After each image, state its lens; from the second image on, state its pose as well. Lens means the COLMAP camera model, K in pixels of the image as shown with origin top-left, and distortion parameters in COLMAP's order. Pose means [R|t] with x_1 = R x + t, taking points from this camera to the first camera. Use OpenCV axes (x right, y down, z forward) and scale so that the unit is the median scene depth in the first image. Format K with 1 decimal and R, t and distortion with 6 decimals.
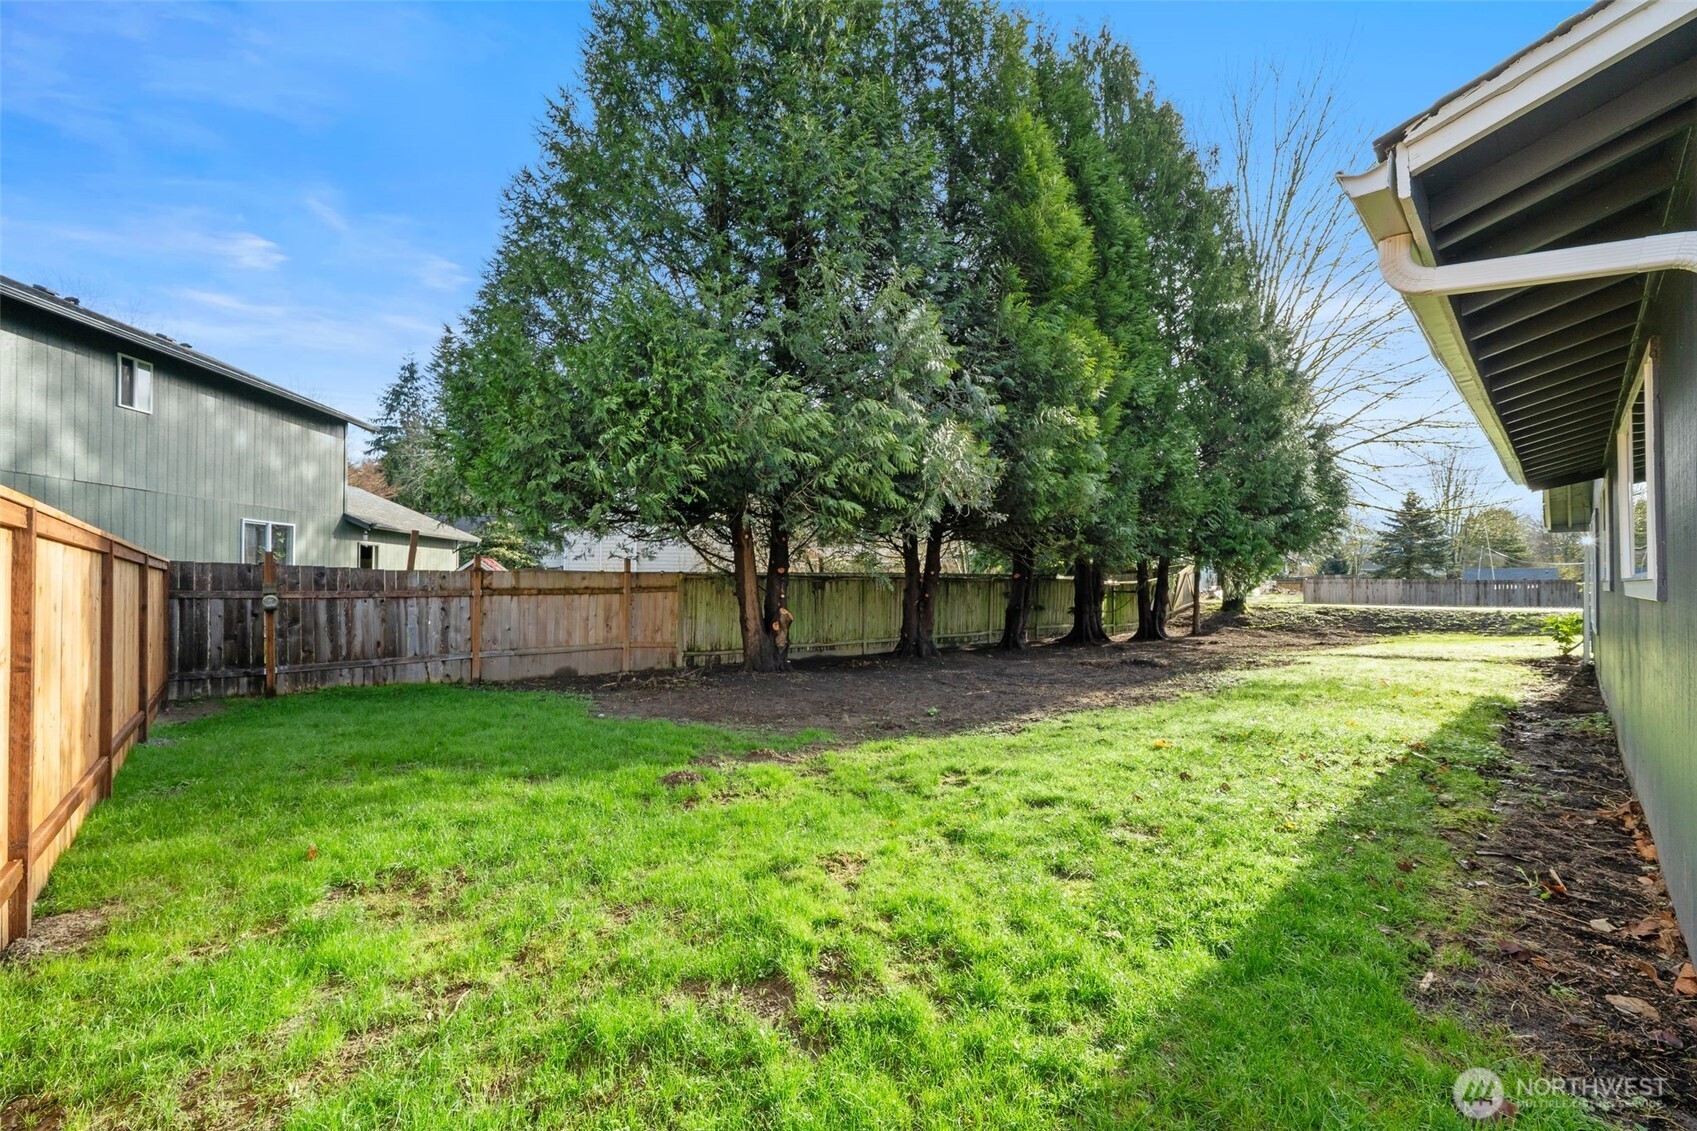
lens RADIAL K [[689.1, 0, 855.0], [0, 689.1, 570.7], [0, 0, 1]] dist [-0.008140, -0.000097]
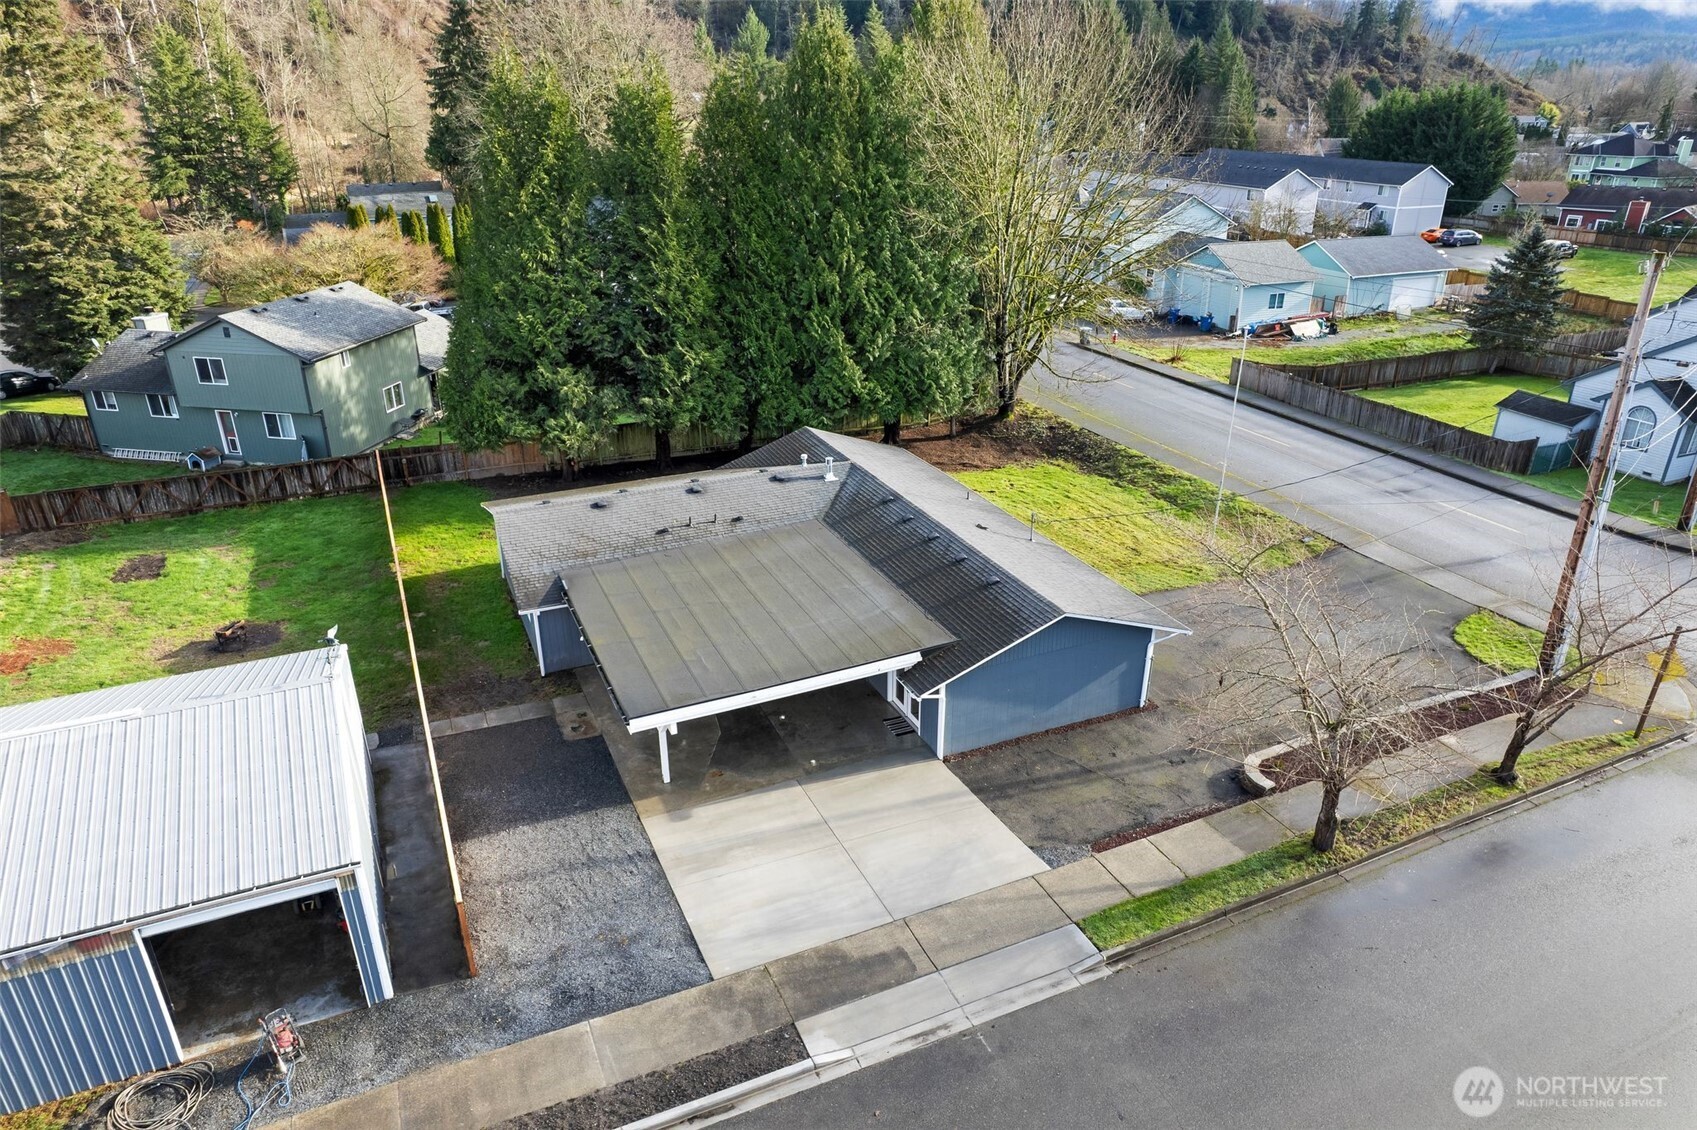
lens RADIAL K [[1073.0, 0, 879.9], [0, 1073.0, 565.6], [0, 0, 1]] dist [-0.076081, 0.049496]
pose [[0.968468, 0.086345, -0.233697, 2.125507], [0.016772, 0.913299, 0.406944, -1.250065], [0.248573, -0.398032, 0.883053, -2.560191]]
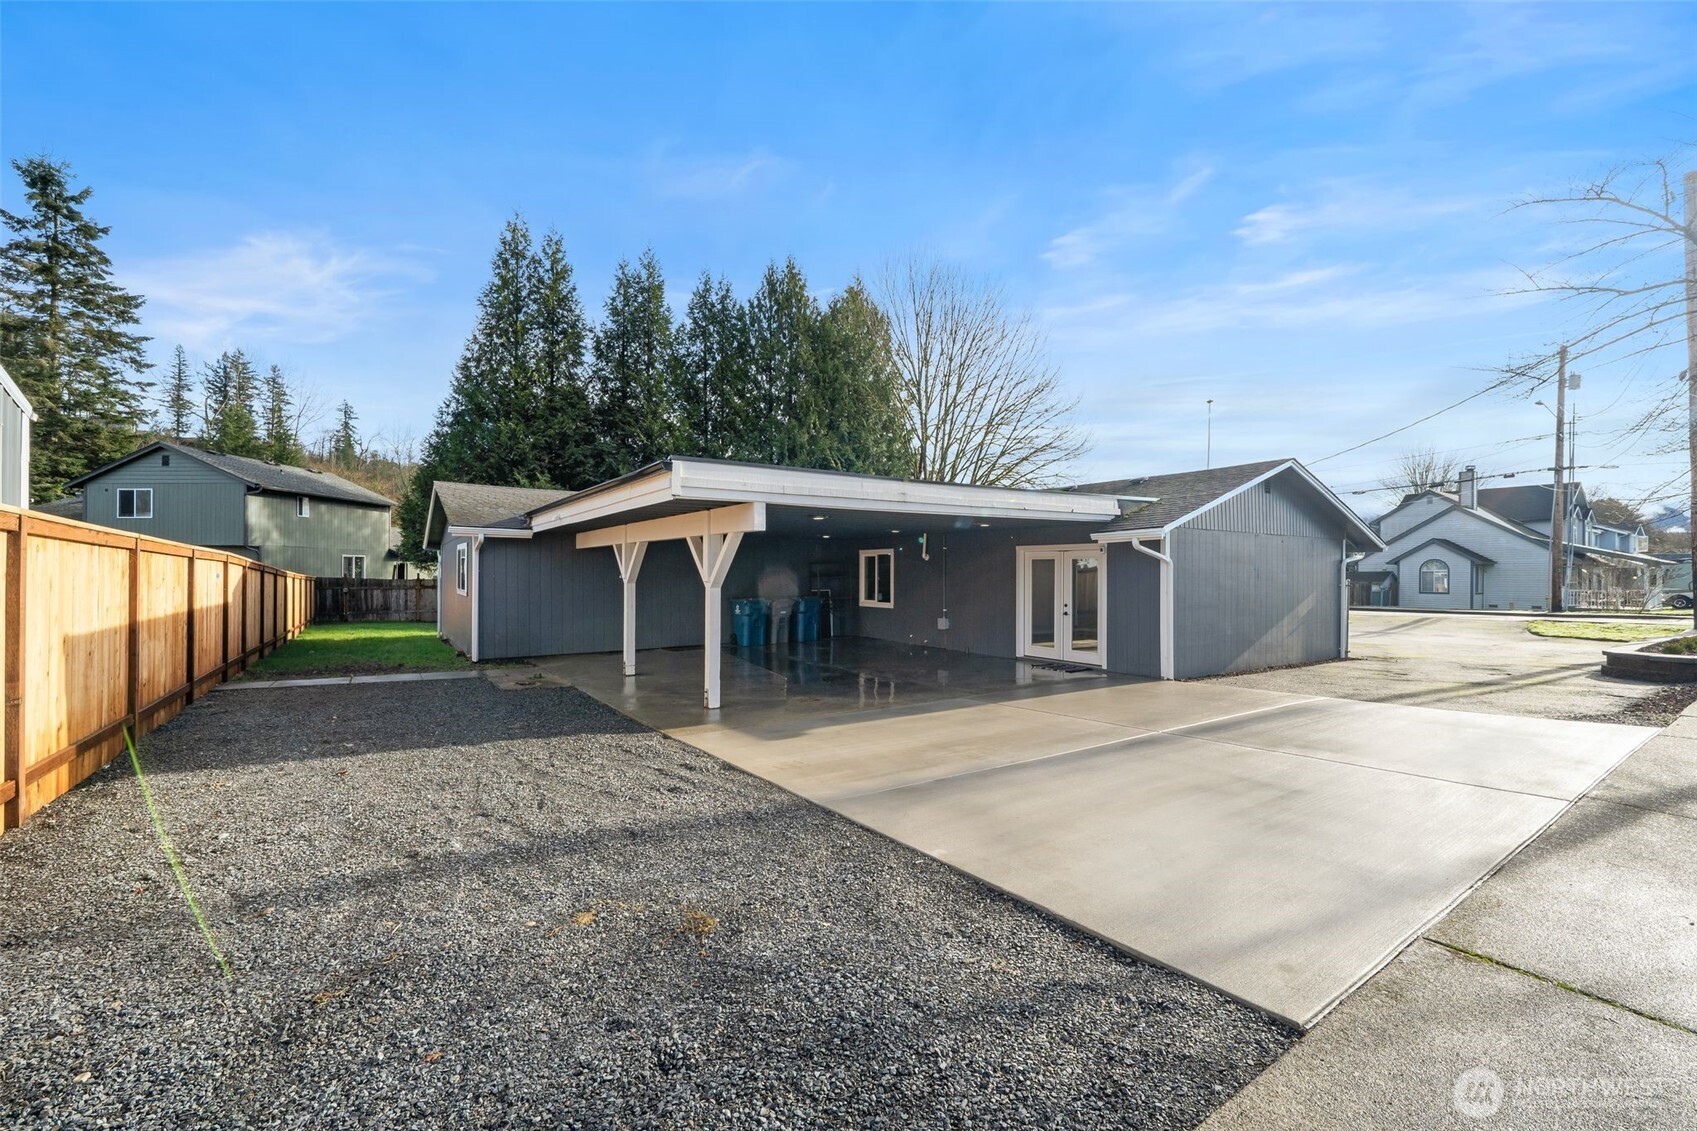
lens RADIAL K [[689.1, 0, 855.0], [0, 689.1, 570.7], [0, 0, 1]] dist [-0.008140, -0.000097]
pose [[0.996037, -0.017578, -0.087184, 1.380220], [0.017744, 0.999842, 0.001136, -0.007137], [0.087151, -0.002679, 0.996192, -1.521747]]
